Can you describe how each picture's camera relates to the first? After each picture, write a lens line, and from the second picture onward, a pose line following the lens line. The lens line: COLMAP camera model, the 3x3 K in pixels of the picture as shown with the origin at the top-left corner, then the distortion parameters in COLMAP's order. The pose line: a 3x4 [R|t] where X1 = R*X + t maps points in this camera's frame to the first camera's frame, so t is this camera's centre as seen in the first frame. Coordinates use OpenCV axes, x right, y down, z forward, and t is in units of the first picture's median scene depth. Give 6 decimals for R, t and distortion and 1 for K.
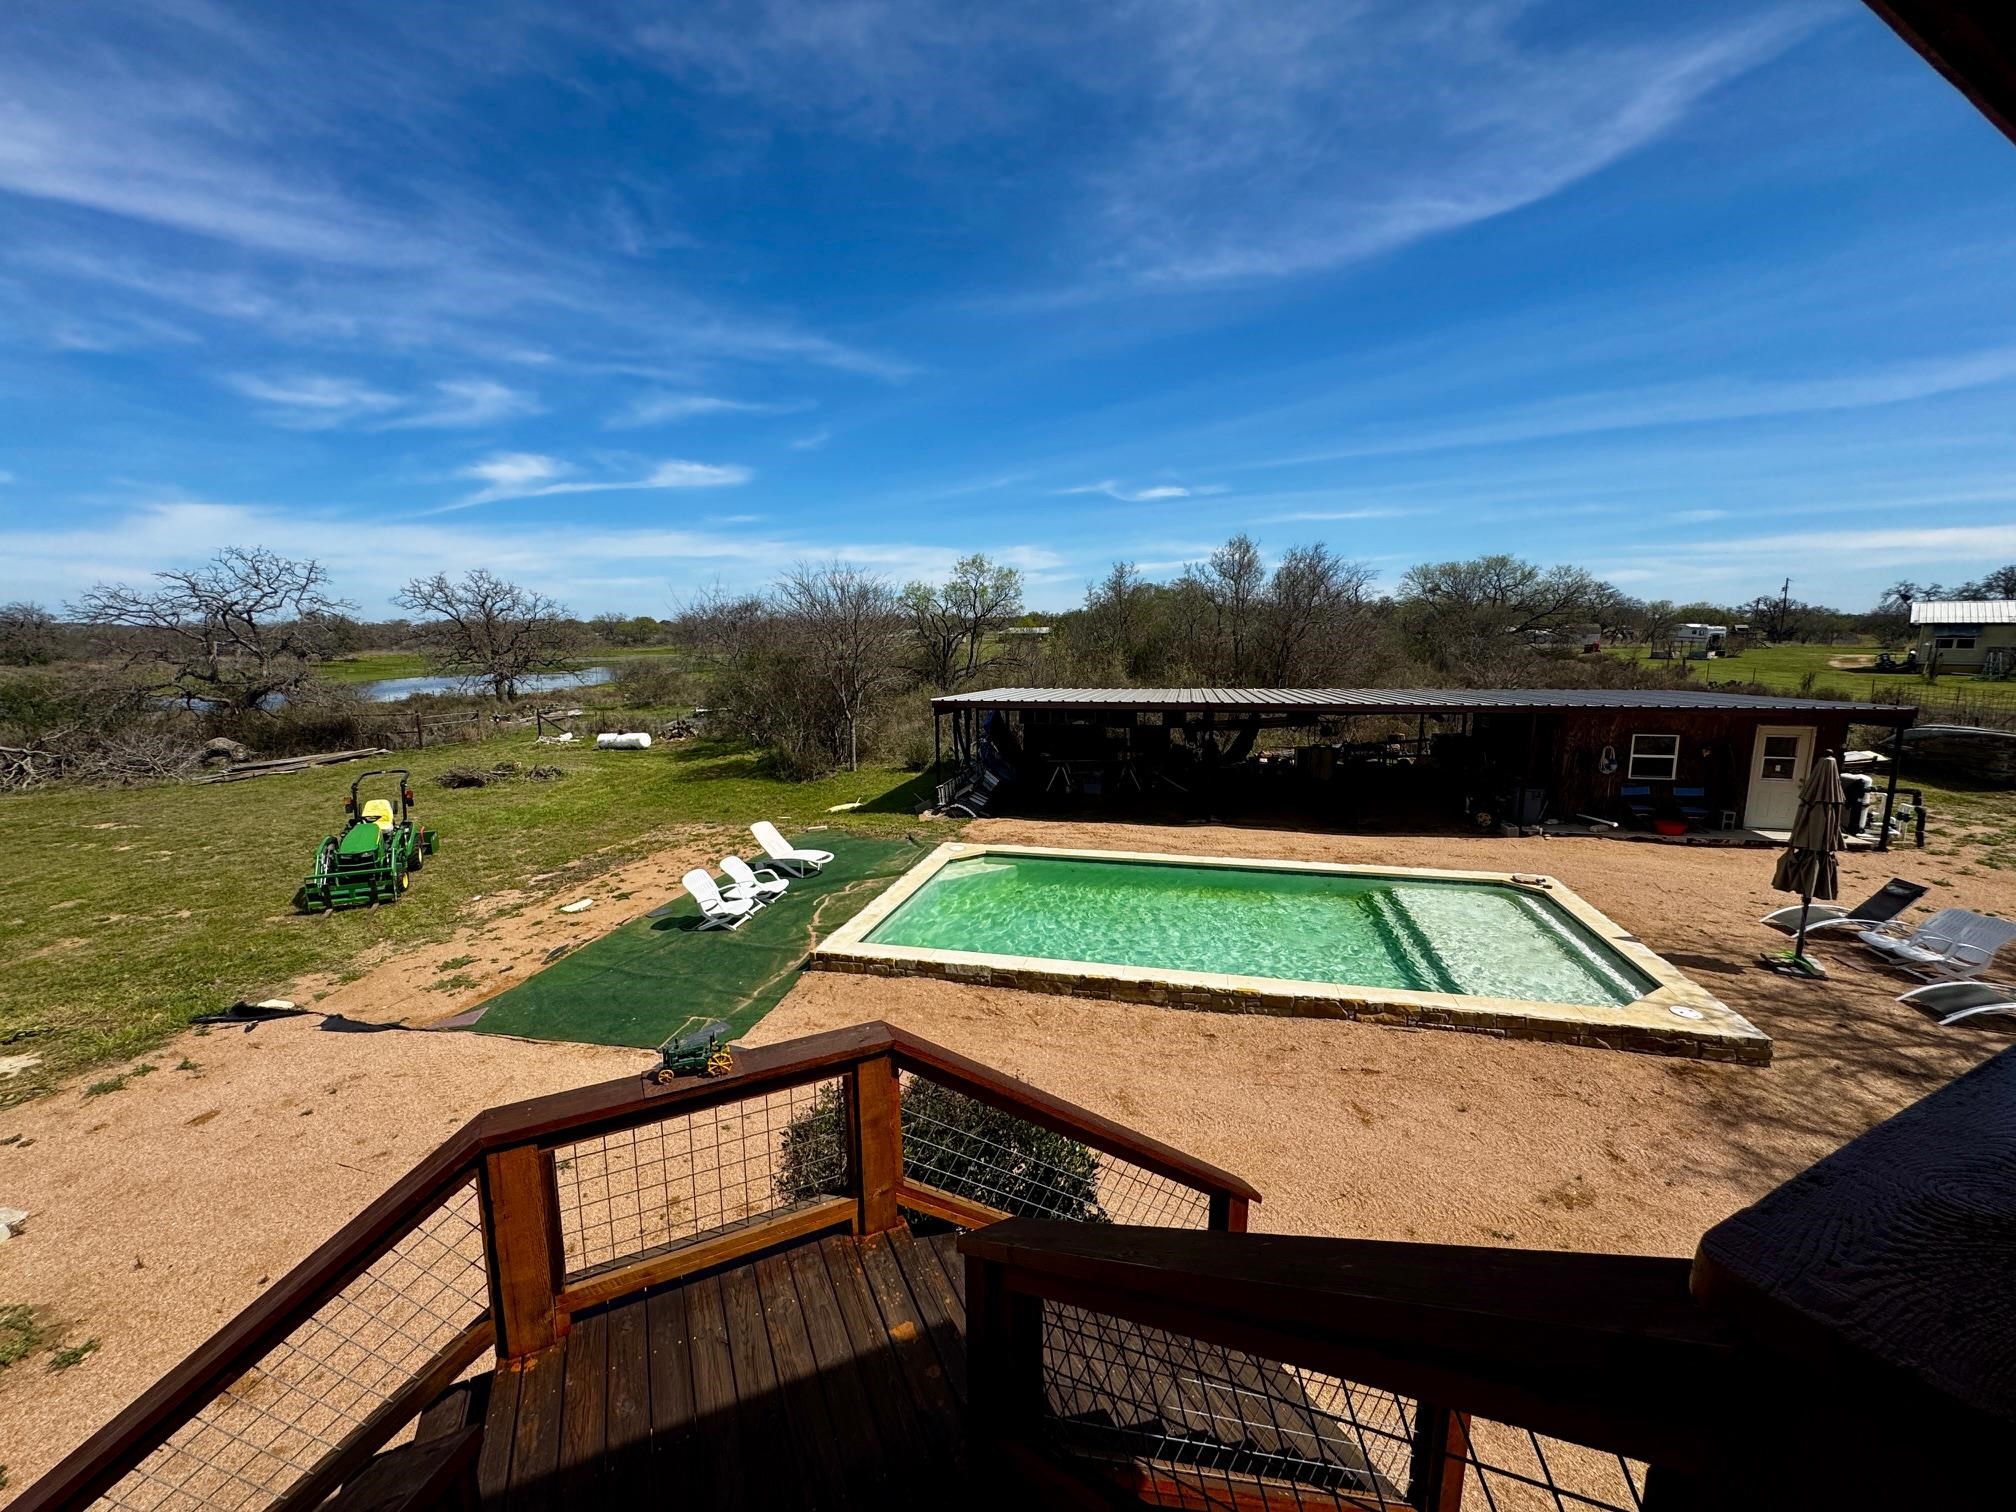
lens RADIAL K [[804.5, 0, 1009.8], [0, 804.5, 756.9], [0, 0, 1]] dist [-0.002651, 0.000361]
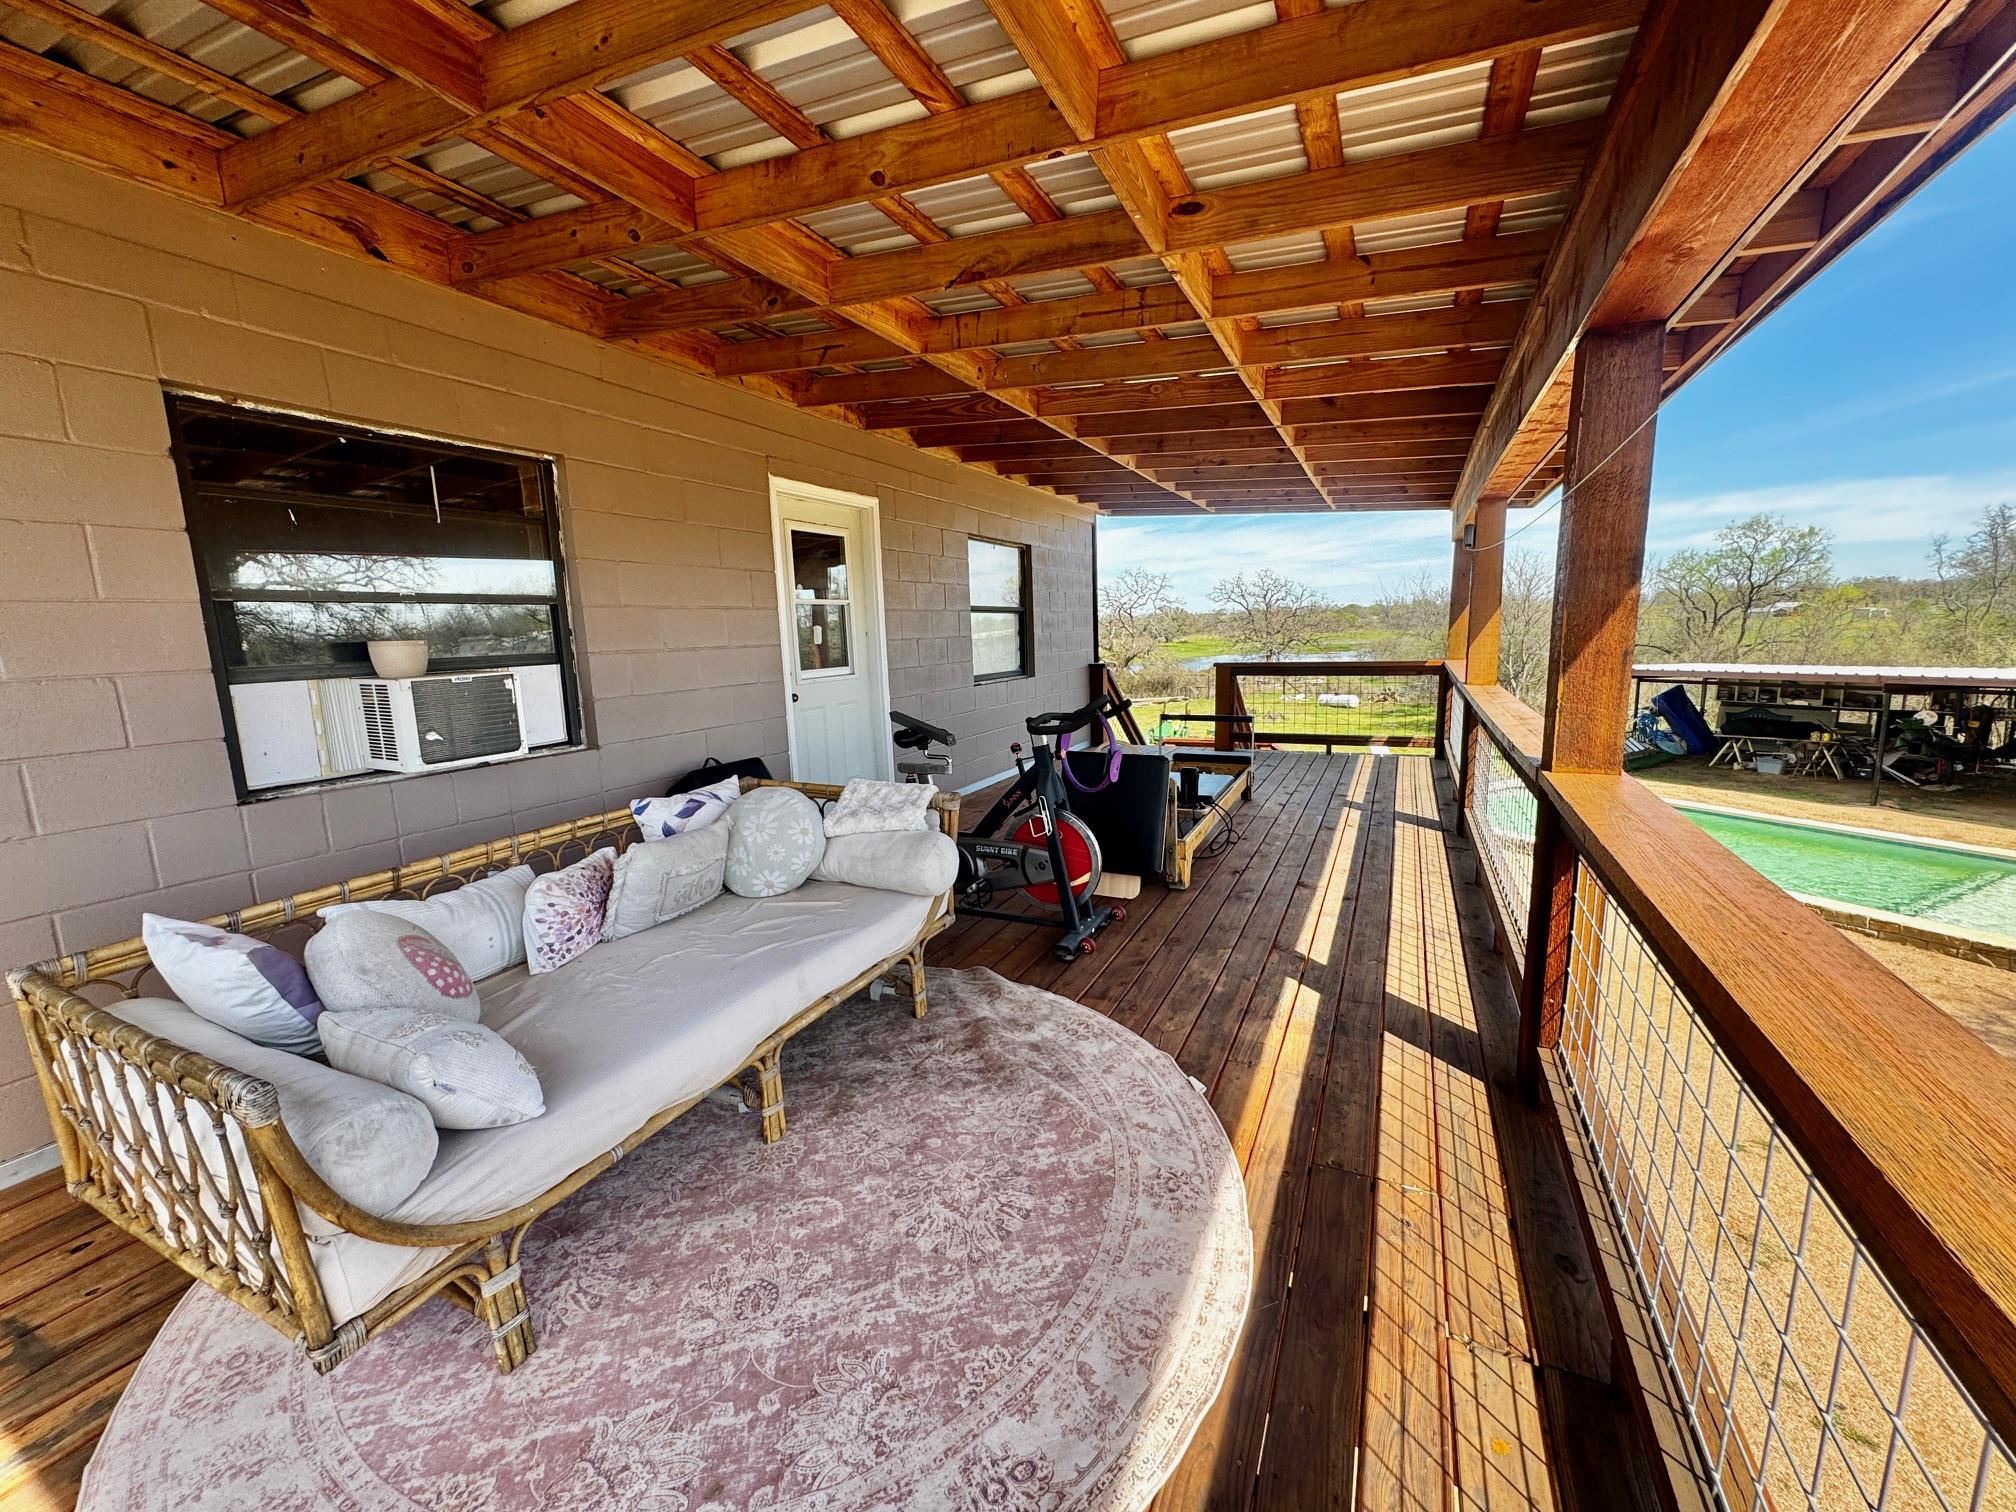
lens RADIAL K [[804.5, 0, 1009.8], [0, 804.5, 756.9], [0, 0, 1]] dist [-0.002651, 0.000361]
pose [[0.623874, 0.108777, -0.773918, 0.568542], [-0.092557, 0.993581, 0.065039, 0.099576], [0.776025, 0.031055, 0.629938, -0.608761]]
